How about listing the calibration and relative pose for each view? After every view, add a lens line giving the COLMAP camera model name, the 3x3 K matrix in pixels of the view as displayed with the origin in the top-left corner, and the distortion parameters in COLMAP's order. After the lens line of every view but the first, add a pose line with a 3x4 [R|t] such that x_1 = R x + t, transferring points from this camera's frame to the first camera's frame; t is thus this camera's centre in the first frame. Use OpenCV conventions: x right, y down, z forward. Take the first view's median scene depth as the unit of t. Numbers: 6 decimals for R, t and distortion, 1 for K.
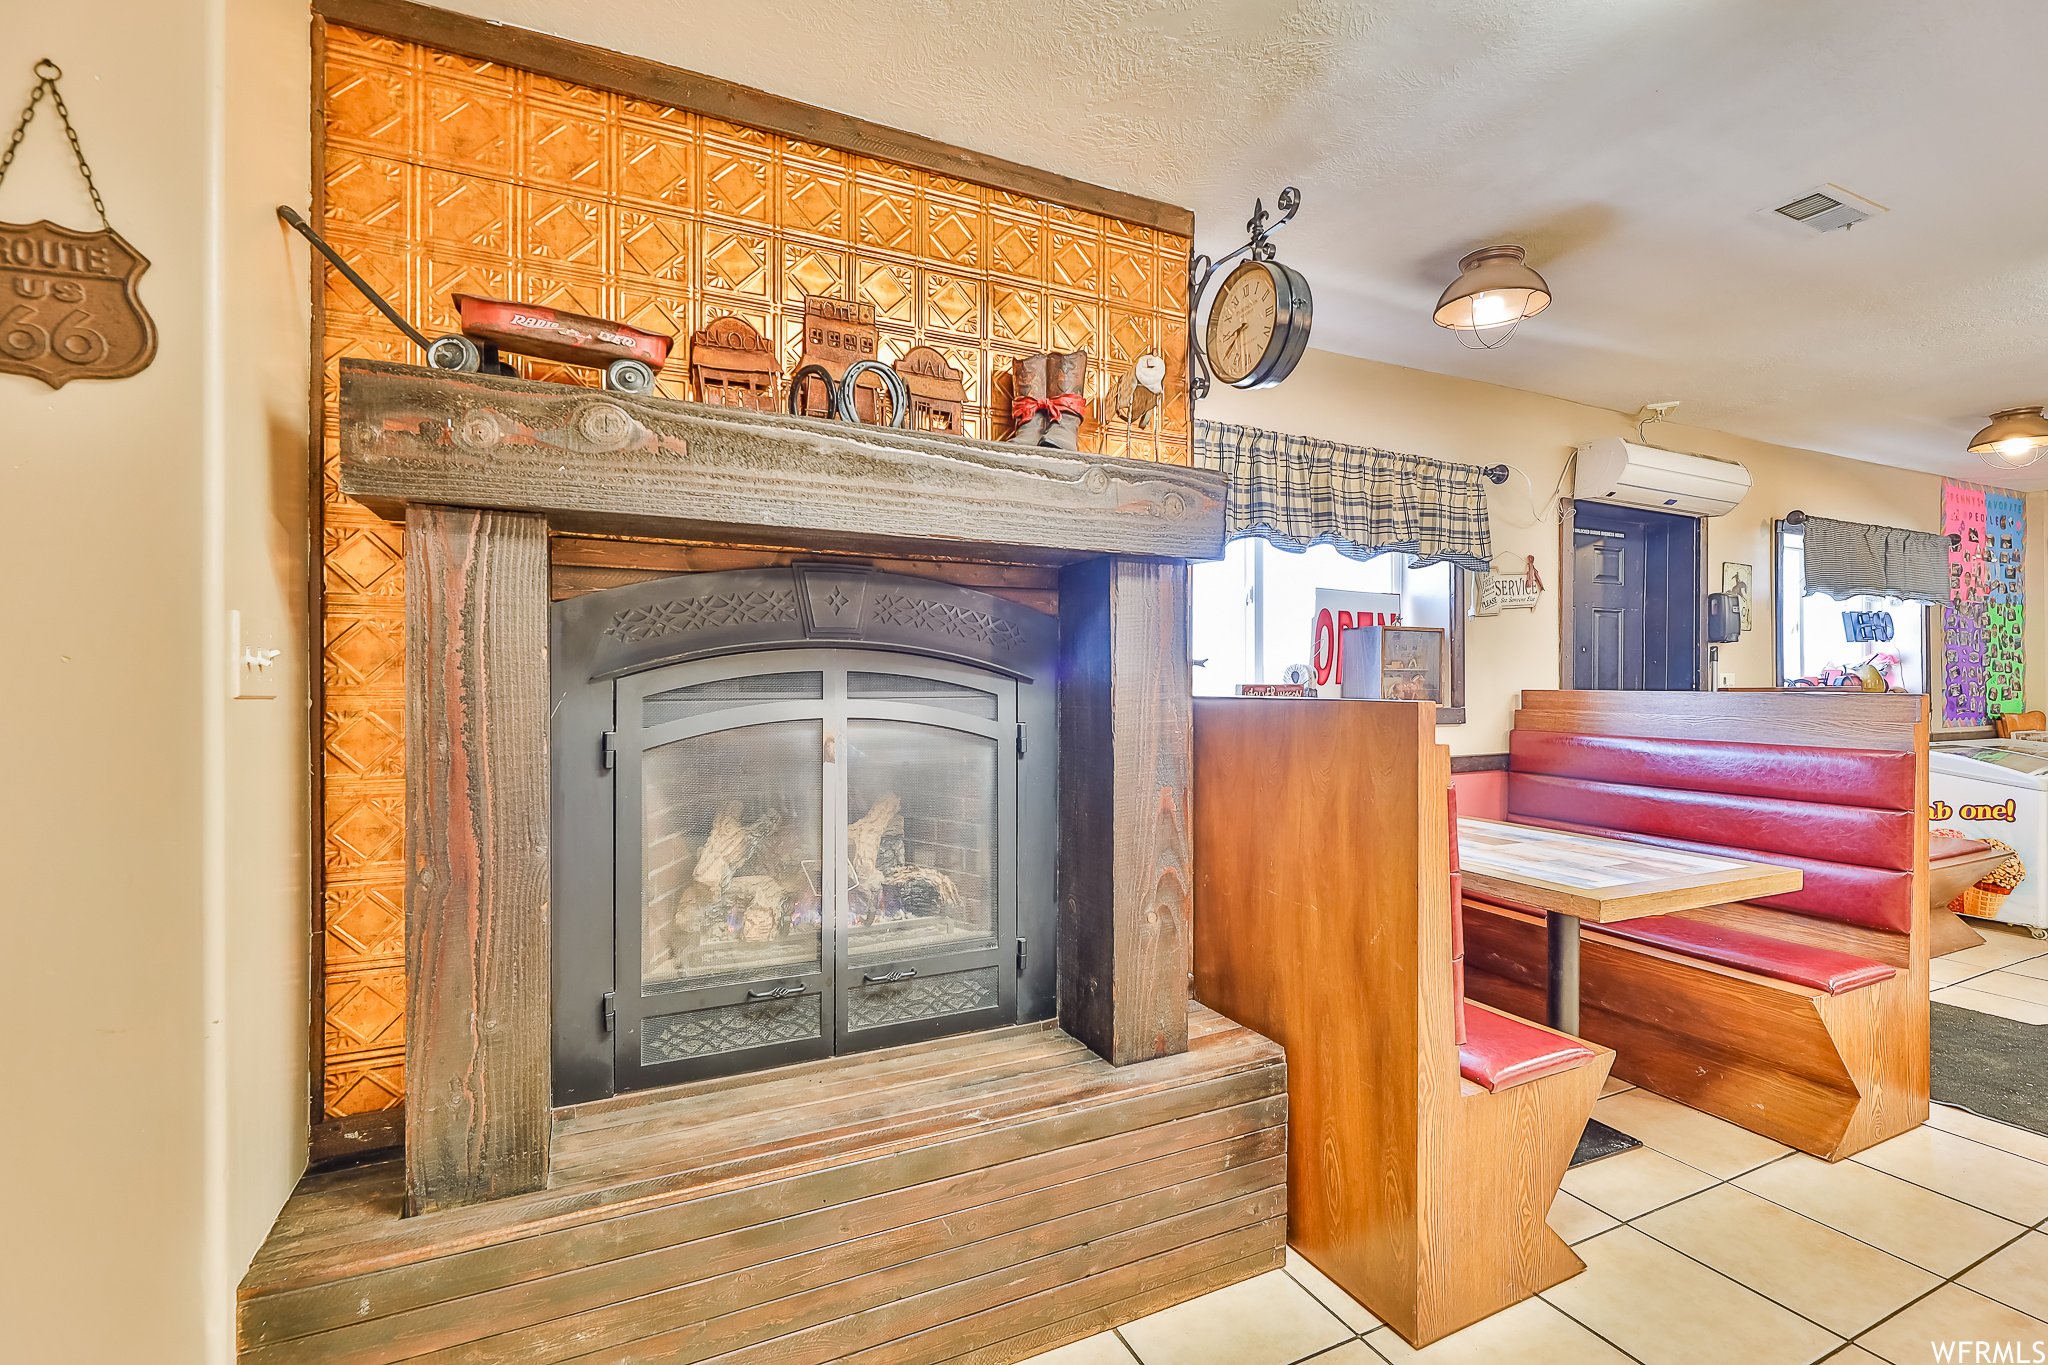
lens RADIAL K [[888.6, 0, 1025.1], [0, 888.6, 691.9], [0, 0, 1]] dist [-0.002231, -0.000522]
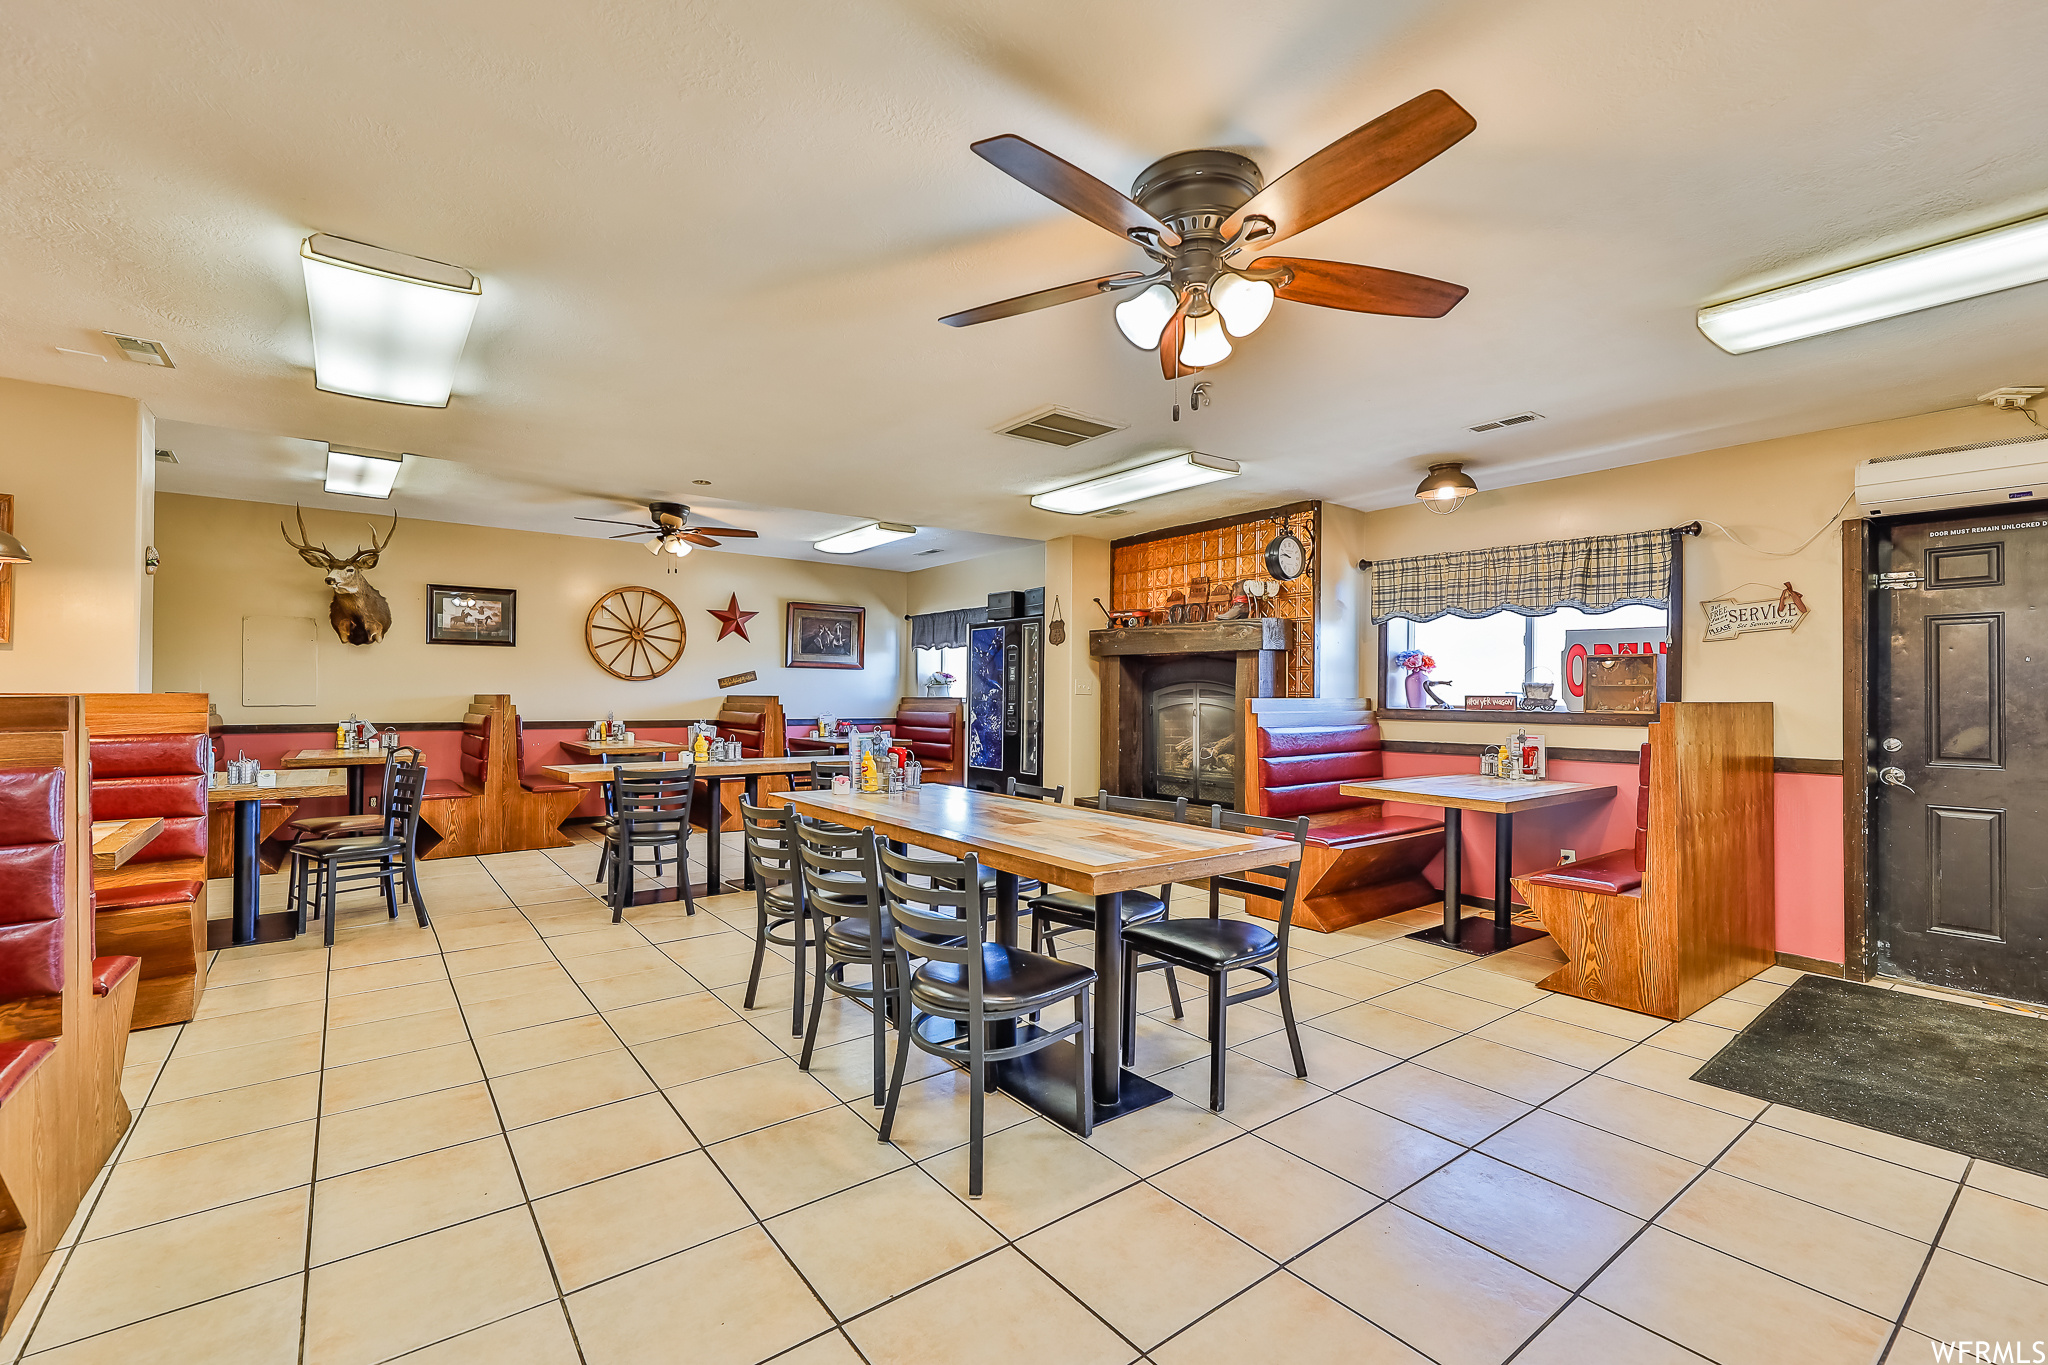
lens RADIAL K [[888.6, 0, 1025.1], [0, 888.6, 691.9], [0, 0, 1]] dist [-0.002231, -0.000522]
pose [[0.202562, 0.003218, -0.979264, 1.755830], [-0.014386, 0.999896, 0.000310, -0.003709], [0.979164, 0.014025, 0.202588, -0.189590]]
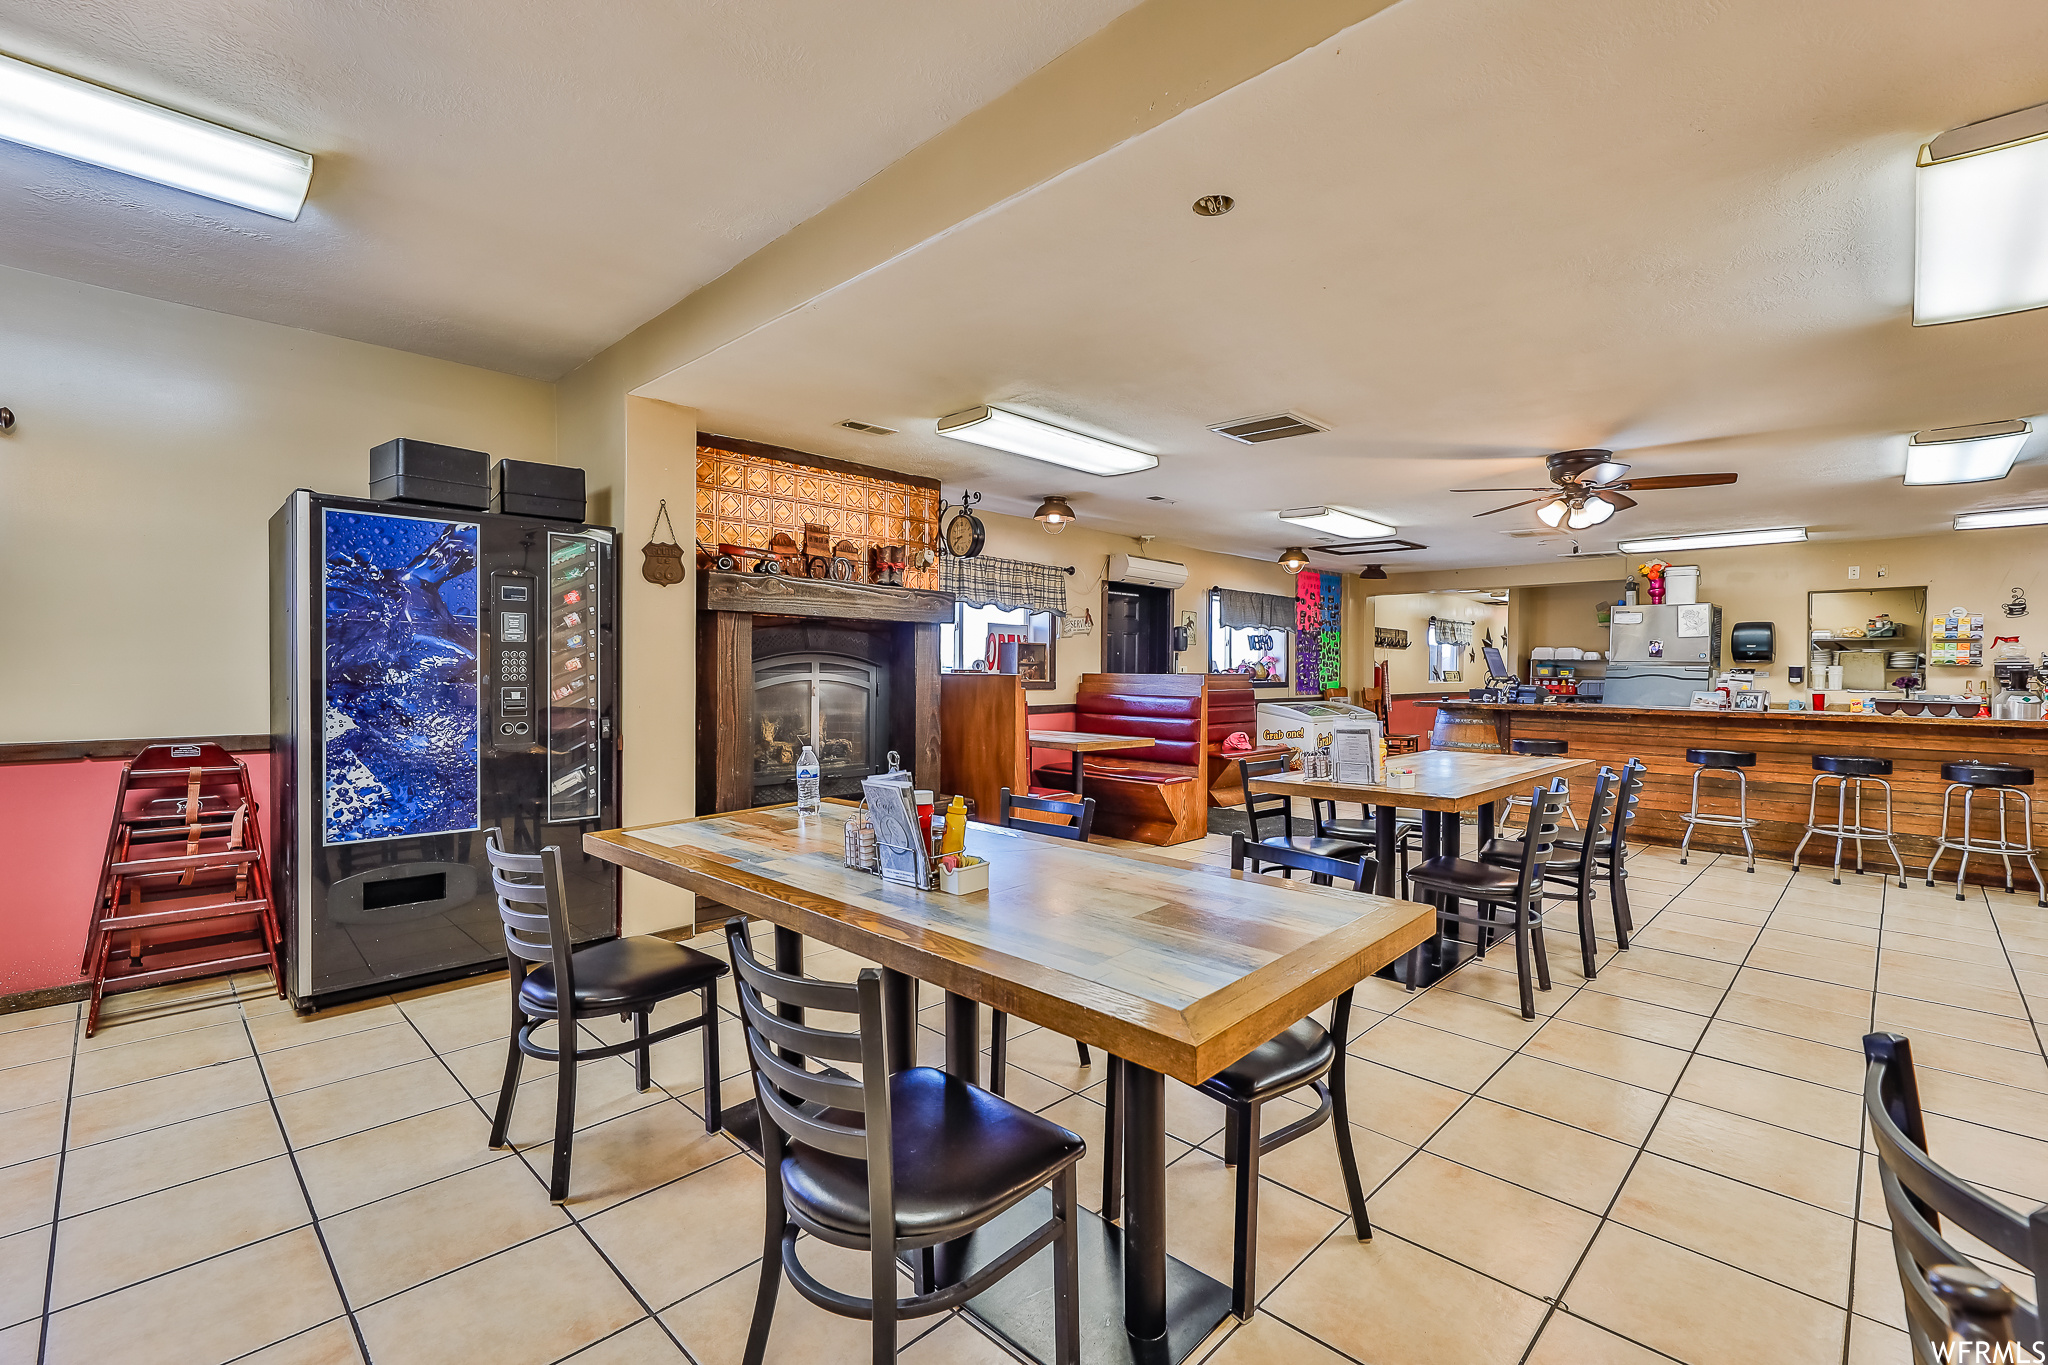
lens RADIAL K [[888.6, 0, 1025.1], [0, 888.6, 691.9], [0, 0, 1]] dist [-0.002231, -0.000522]
pose [[0.939163, 0.002493, 0.343463, -0.328396], [-0.009103, 0.999803, 0.017633, 0.007124], [-0.343351, -0.019687, 0.939001, -1.064865]]
